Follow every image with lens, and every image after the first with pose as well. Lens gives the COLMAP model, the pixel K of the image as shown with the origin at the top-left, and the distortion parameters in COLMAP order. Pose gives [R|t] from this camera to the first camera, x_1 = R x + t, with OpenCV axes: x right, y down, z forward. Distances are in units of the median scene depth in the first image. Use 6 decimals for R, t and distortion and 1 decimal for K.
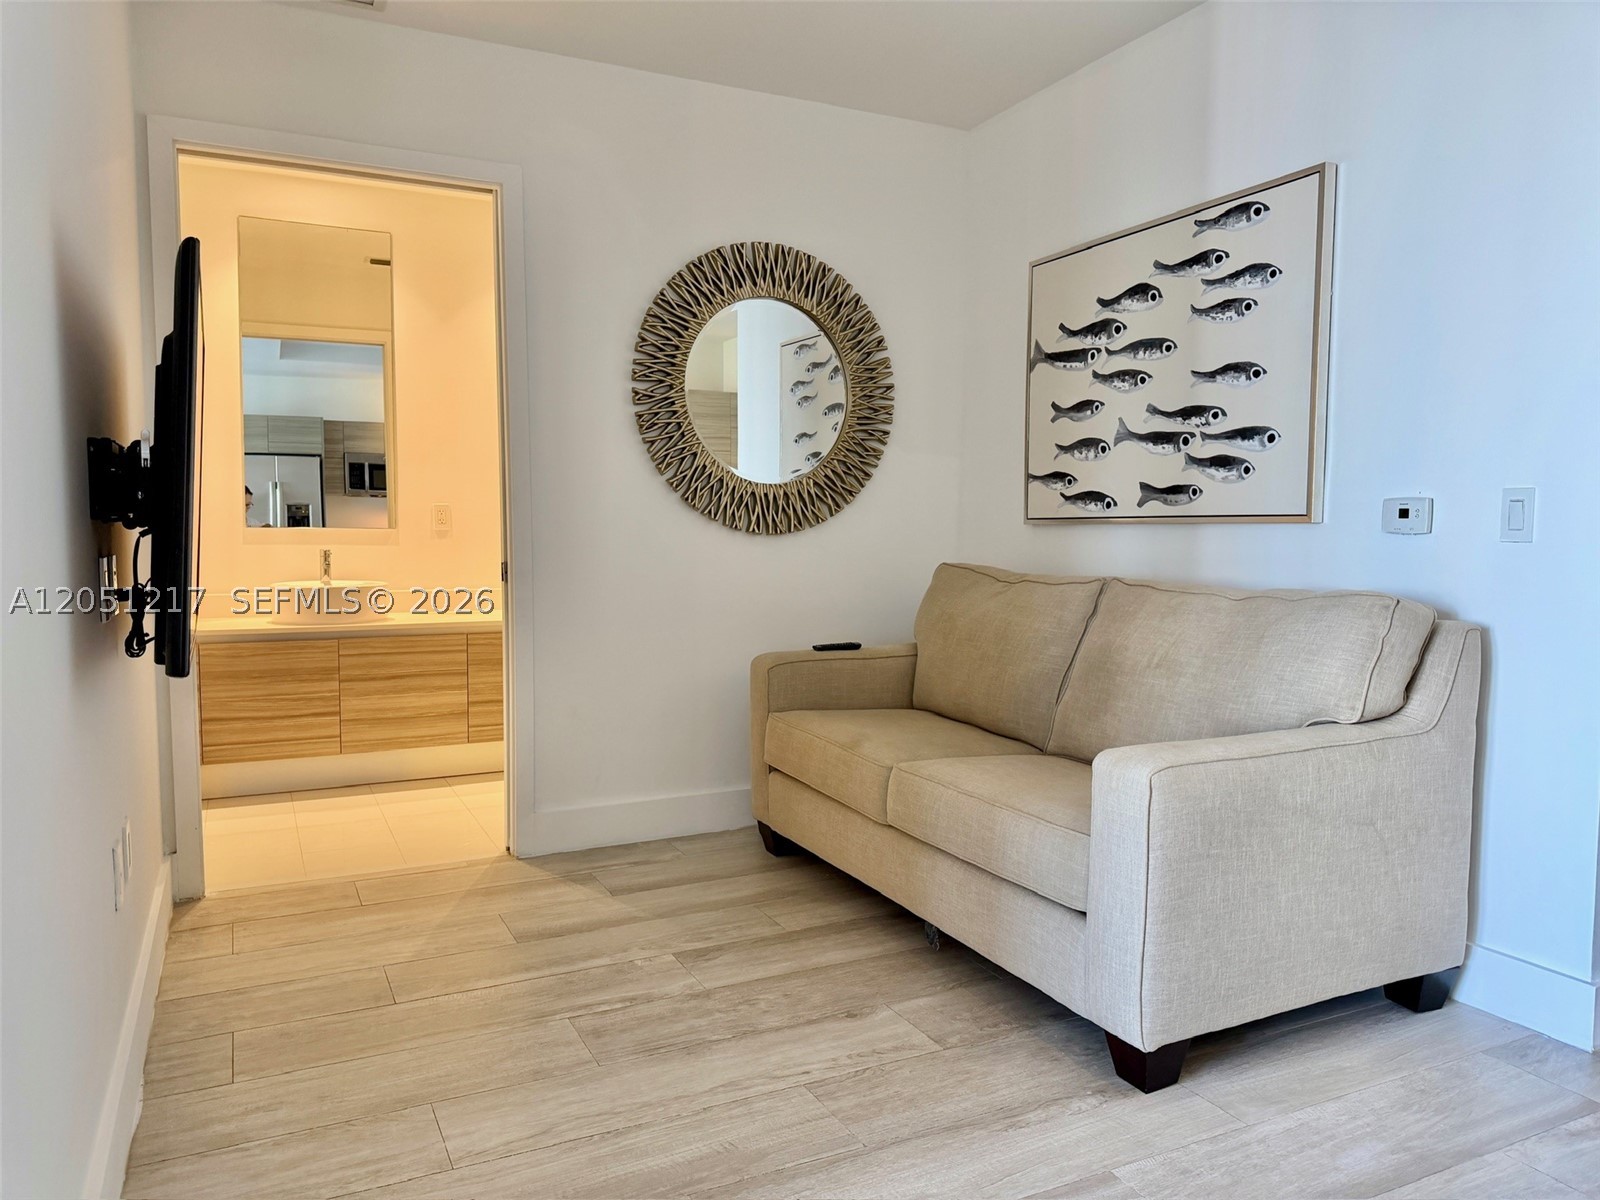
lens RADIAL K [[1114.5, 0, 799.7], [0, 1114.5, 602.3], [0, 0, 1]] dist [0.058792, -0.068795]
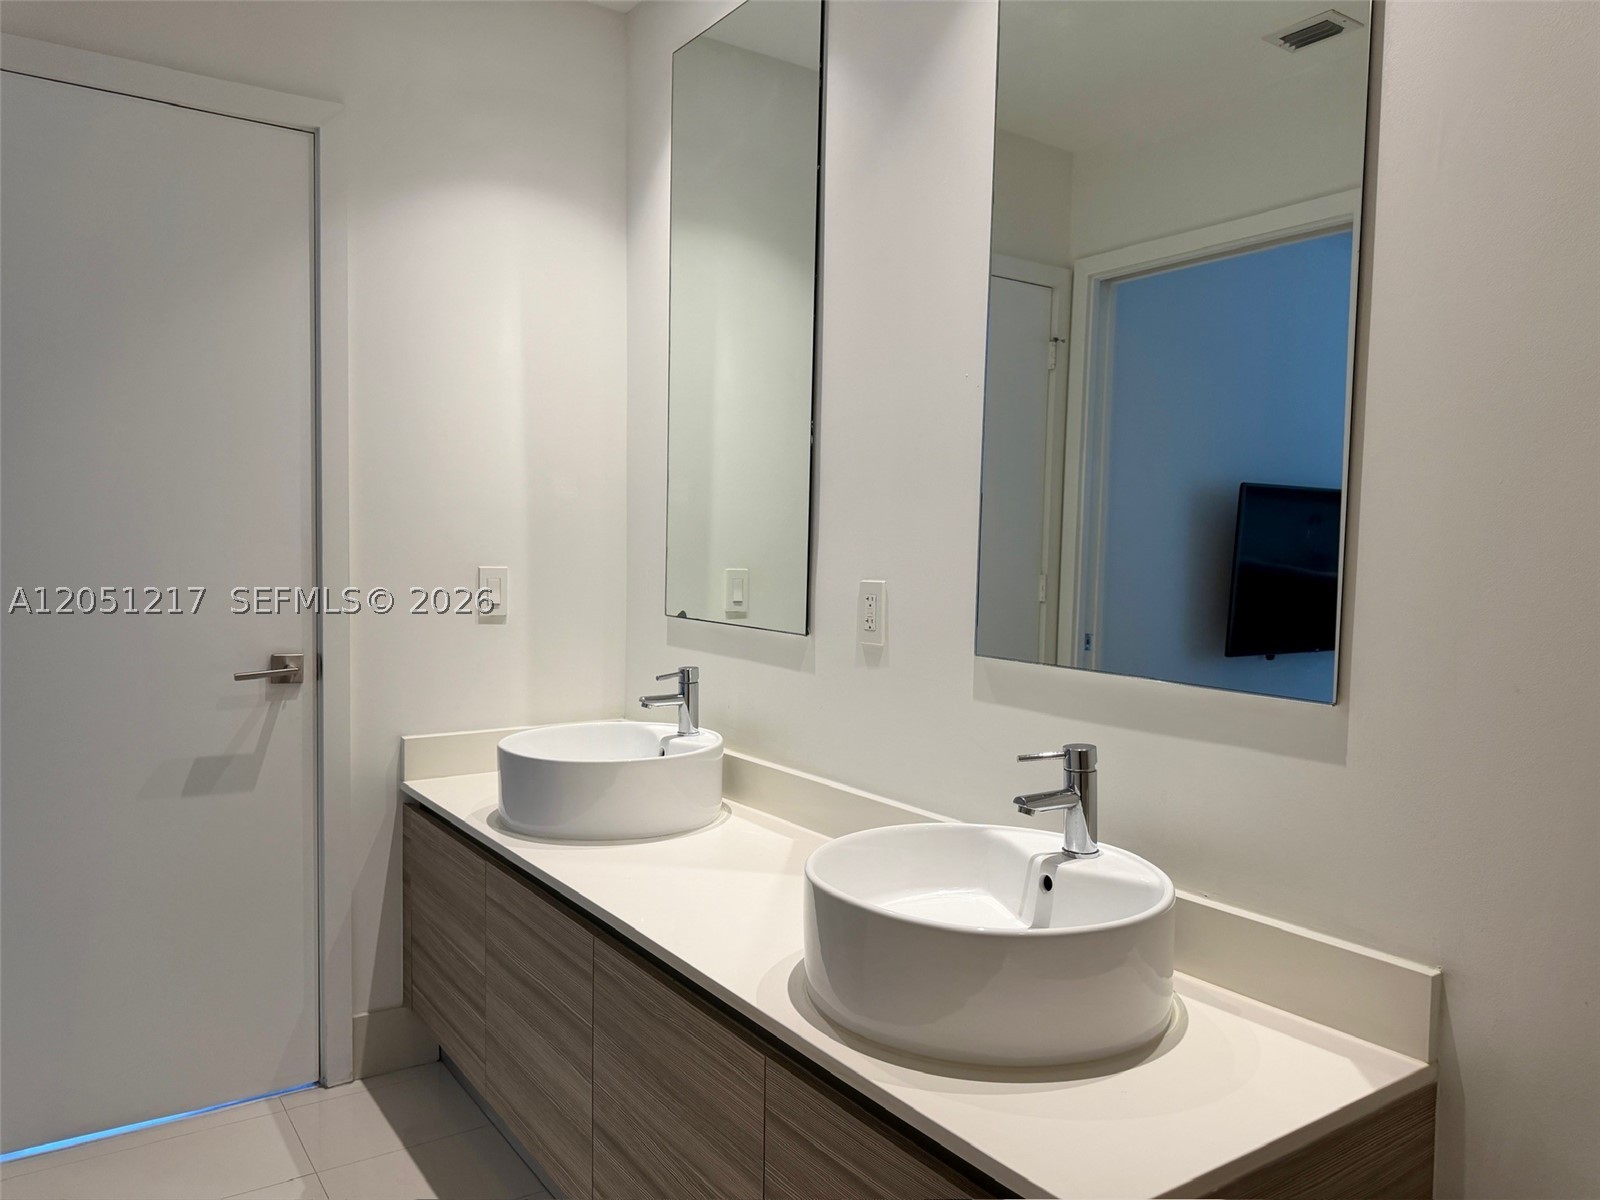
lens RADIAL K [[1114.5, 0, 800.0], [0, 1114.5, 602.8], [0, 0, 1]] dist [0.058792, -0.068795]
pose [[0.155178, 0.037344, -0.987180, 0.078922], [-0.084173, 0.996151, 0.024452, -0.096543], [0.984294, 0.079299, 0.157724, 1.000233]]
